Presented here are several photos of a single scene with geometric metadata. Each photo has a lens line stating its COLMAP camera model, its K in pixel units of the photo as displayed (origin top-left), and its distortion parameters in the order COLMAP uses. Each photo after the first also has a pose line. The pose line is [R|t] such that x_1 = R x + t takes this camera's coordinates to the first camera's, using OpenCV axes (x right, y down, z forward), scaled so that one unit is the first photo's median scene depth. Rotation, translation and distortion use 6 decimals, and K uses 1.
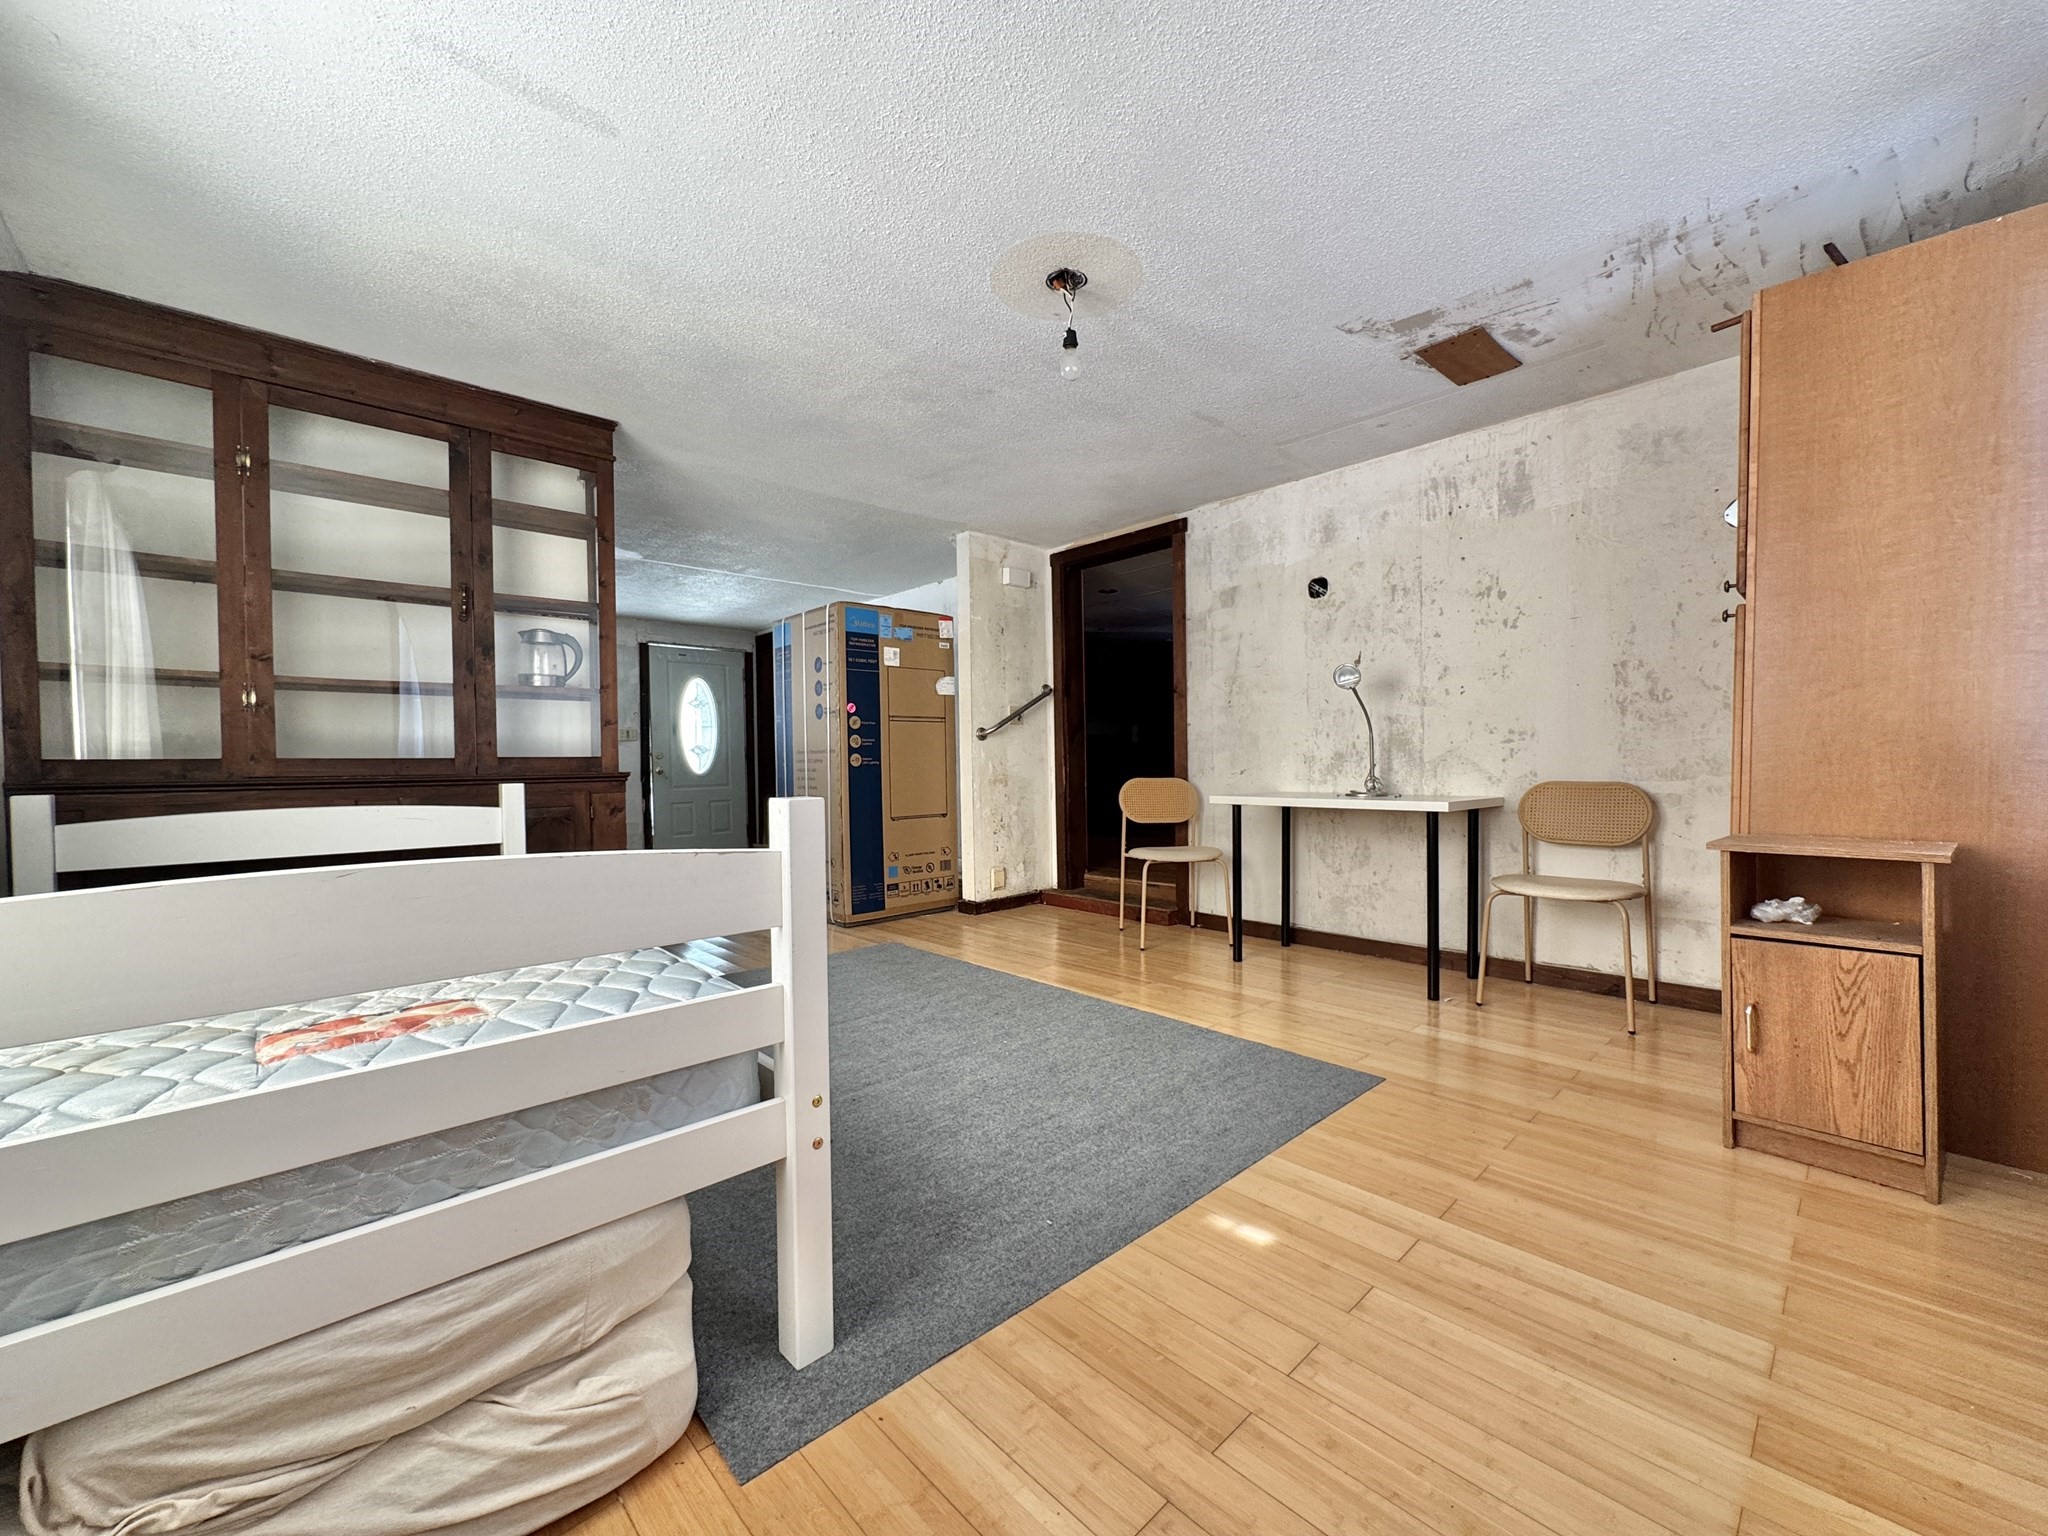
lens RADIAL K [[822.8, 0, 1032.9], [0, 822.8, 772.8], [0, 0, 1]] dist [-0.002289, -0.000125]
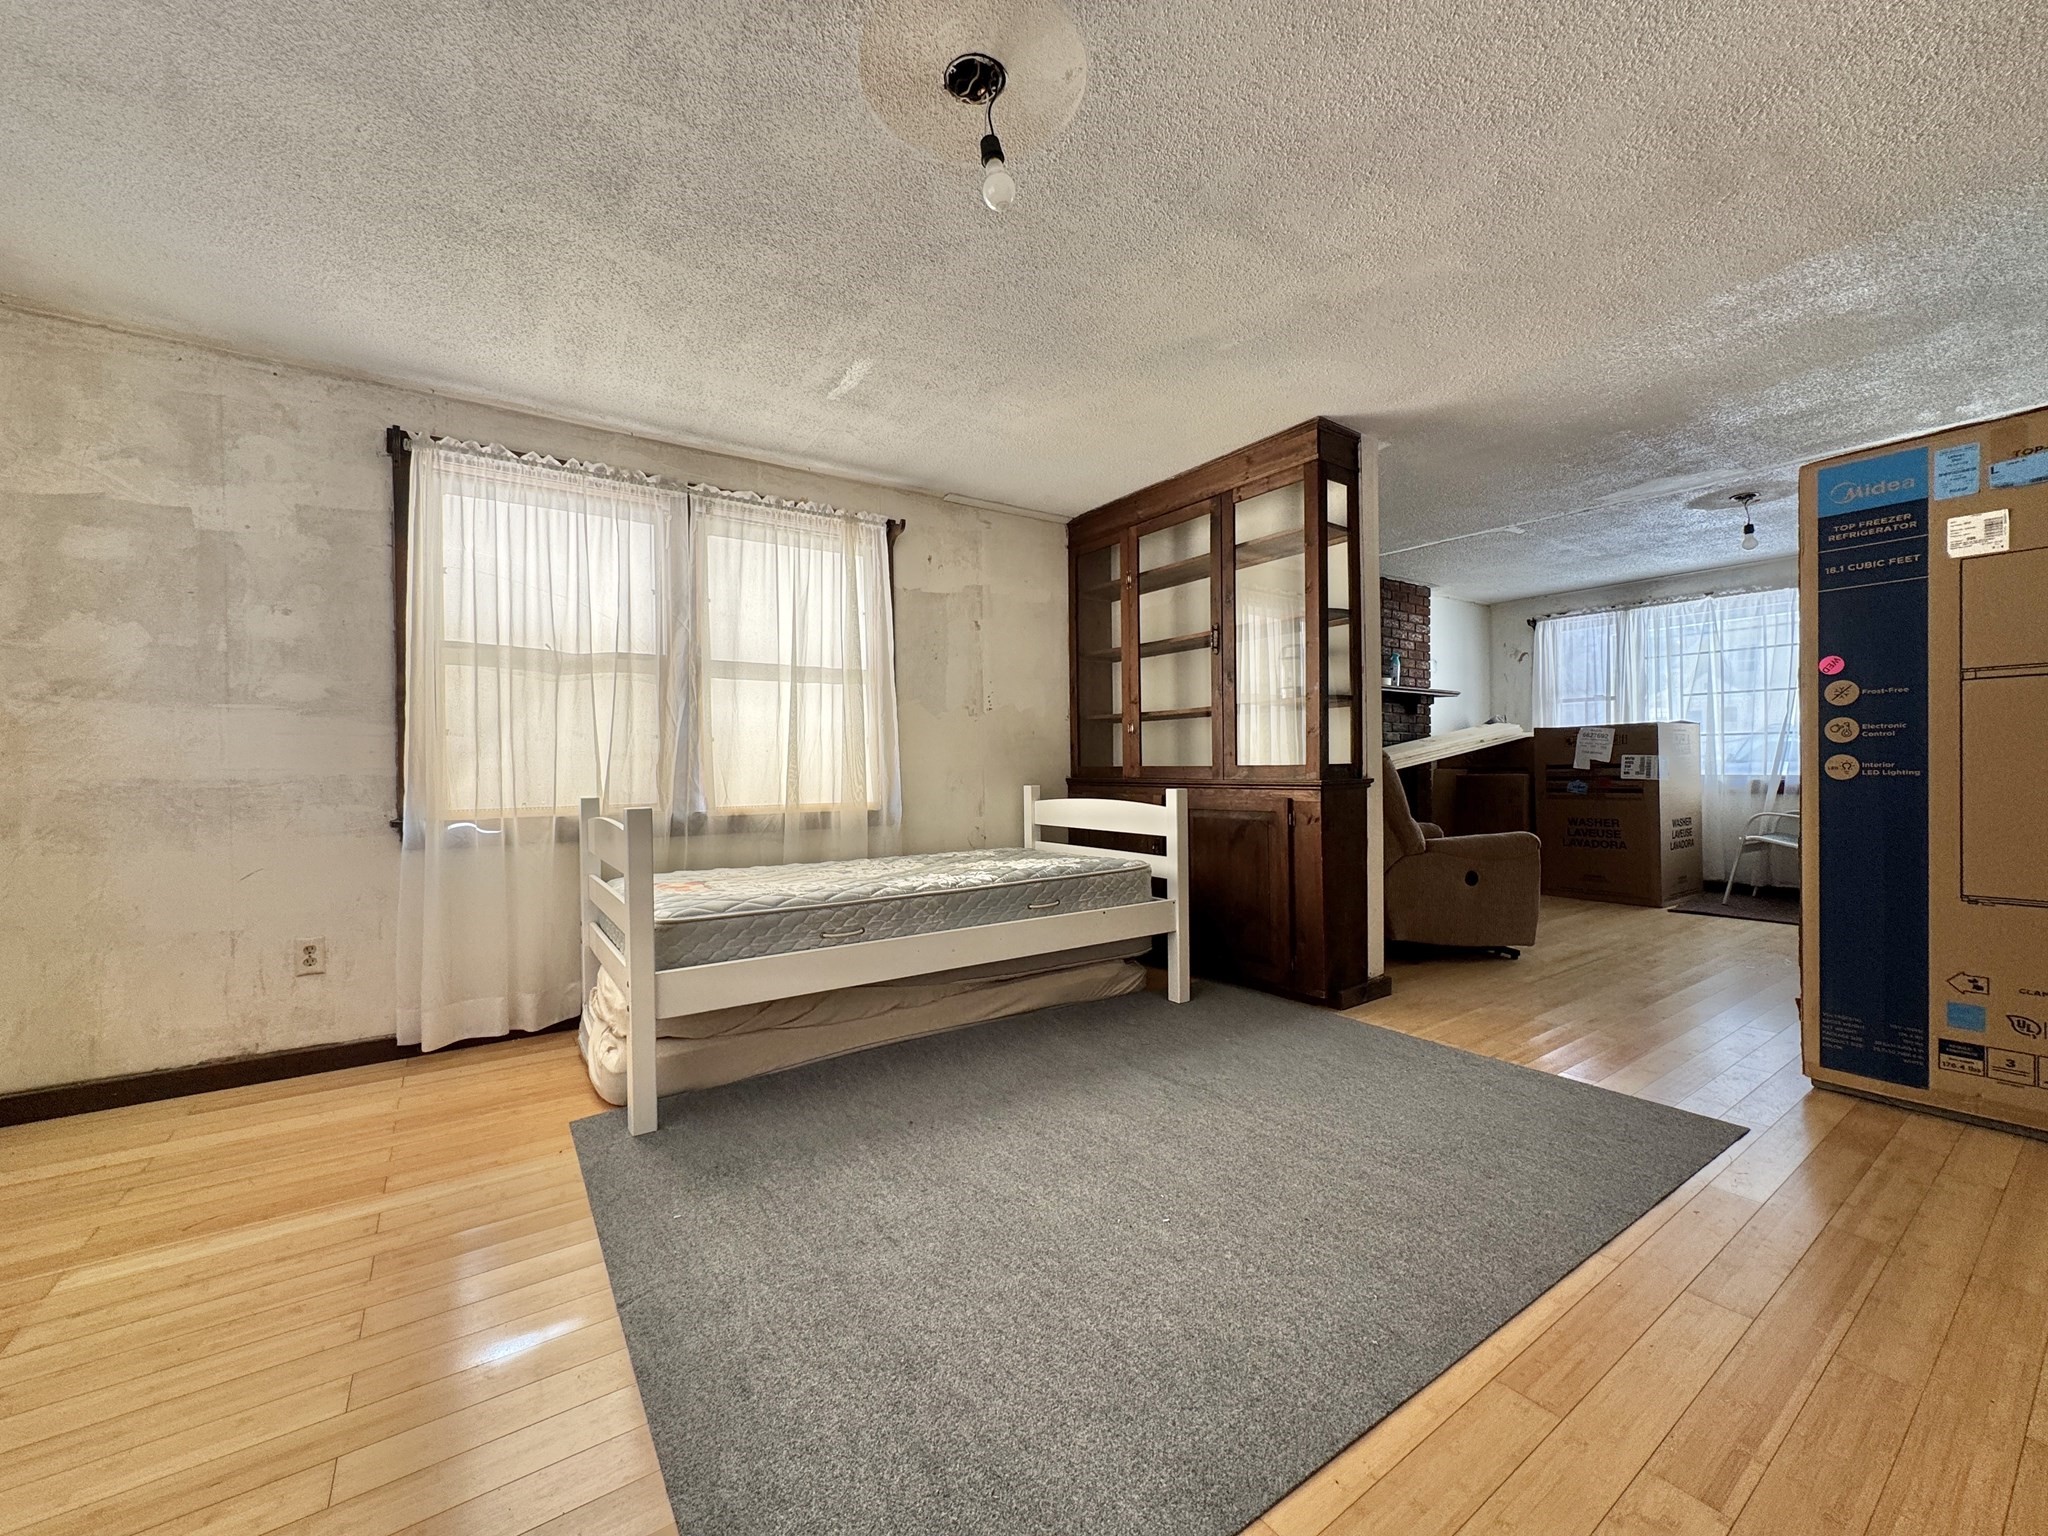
lens RADIAL K [[815.2, 0, 1028.3], [0, 815.2, 775.9], [0, 0, 1]] dist [-0.002265, 0.000372]
pose [[-0.159481, 0.028565, -0.986788, 0.357568], [0.000269, 0.999582, 0.028892, -0.024617], [0.987201, 0.004343, -0.159422, 0.584367]]
